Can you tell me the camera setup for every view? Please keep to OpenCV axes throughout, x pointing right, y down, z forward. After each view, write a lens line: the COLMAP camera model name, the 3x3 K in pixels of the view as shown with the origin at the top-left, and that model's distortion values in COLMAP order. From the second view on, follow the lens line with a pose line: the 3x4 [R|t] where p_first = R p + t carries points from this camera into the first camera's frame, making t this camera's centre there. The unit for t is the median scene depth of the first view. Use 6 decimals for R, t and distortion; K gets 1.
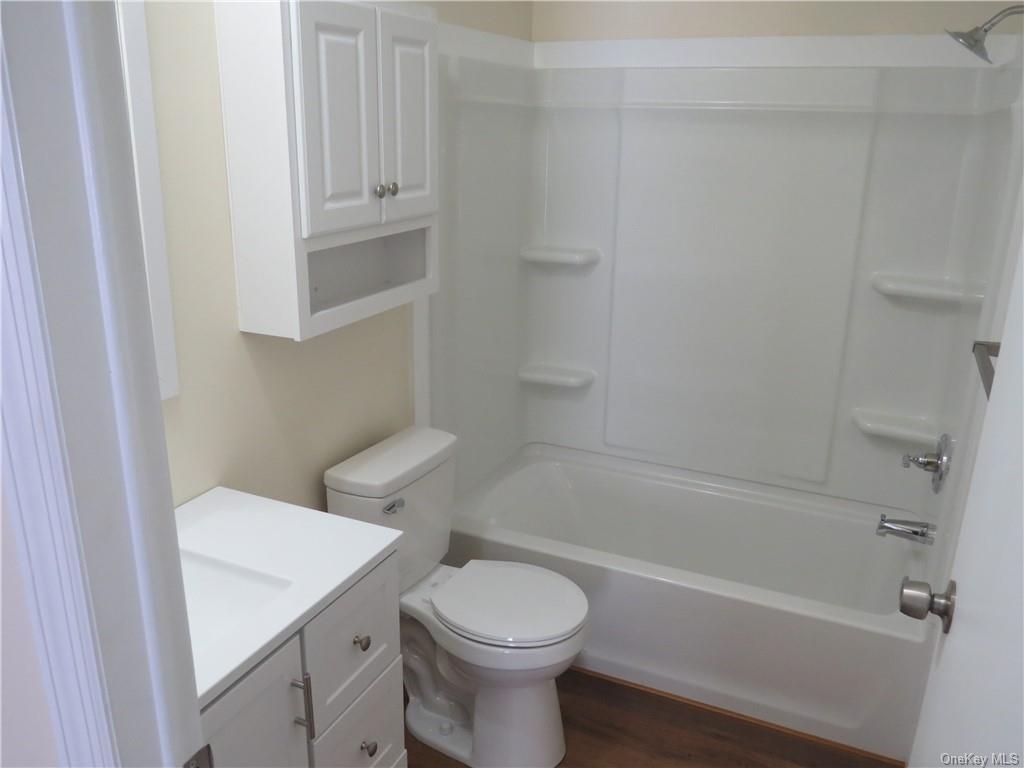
lens RADIAL K [[841.1, 0, 512.0], [0, 841.1, 384.0], [0, 0, 1]] dist [-0.037638, 0.020220]
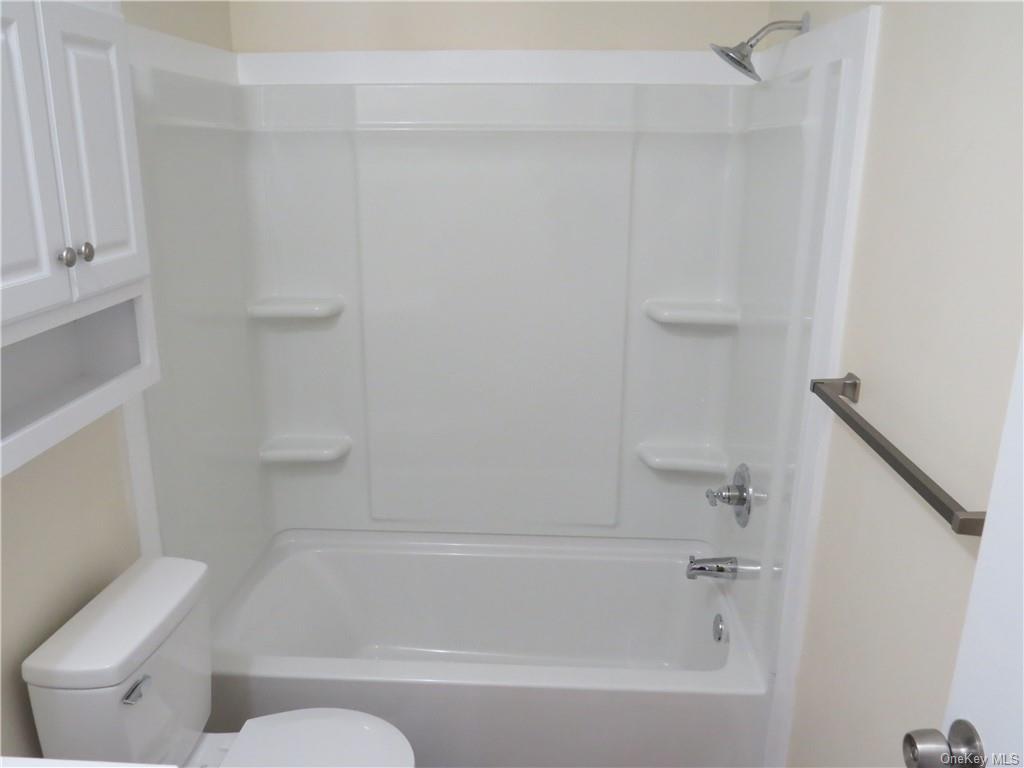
lens RADIAL K [[835.7, 0, 513.0], [0, 835.7, 378.5], [0, 0, 1]] dist [-0.043540, 0.011295]
pose [[0.928614, -0.112936, 0.353443, -0.055873], [0.122661, 0.992435, -0.005157, -0.067899], [-0.350187, 0.048142, 0.935442, 0.201909]]
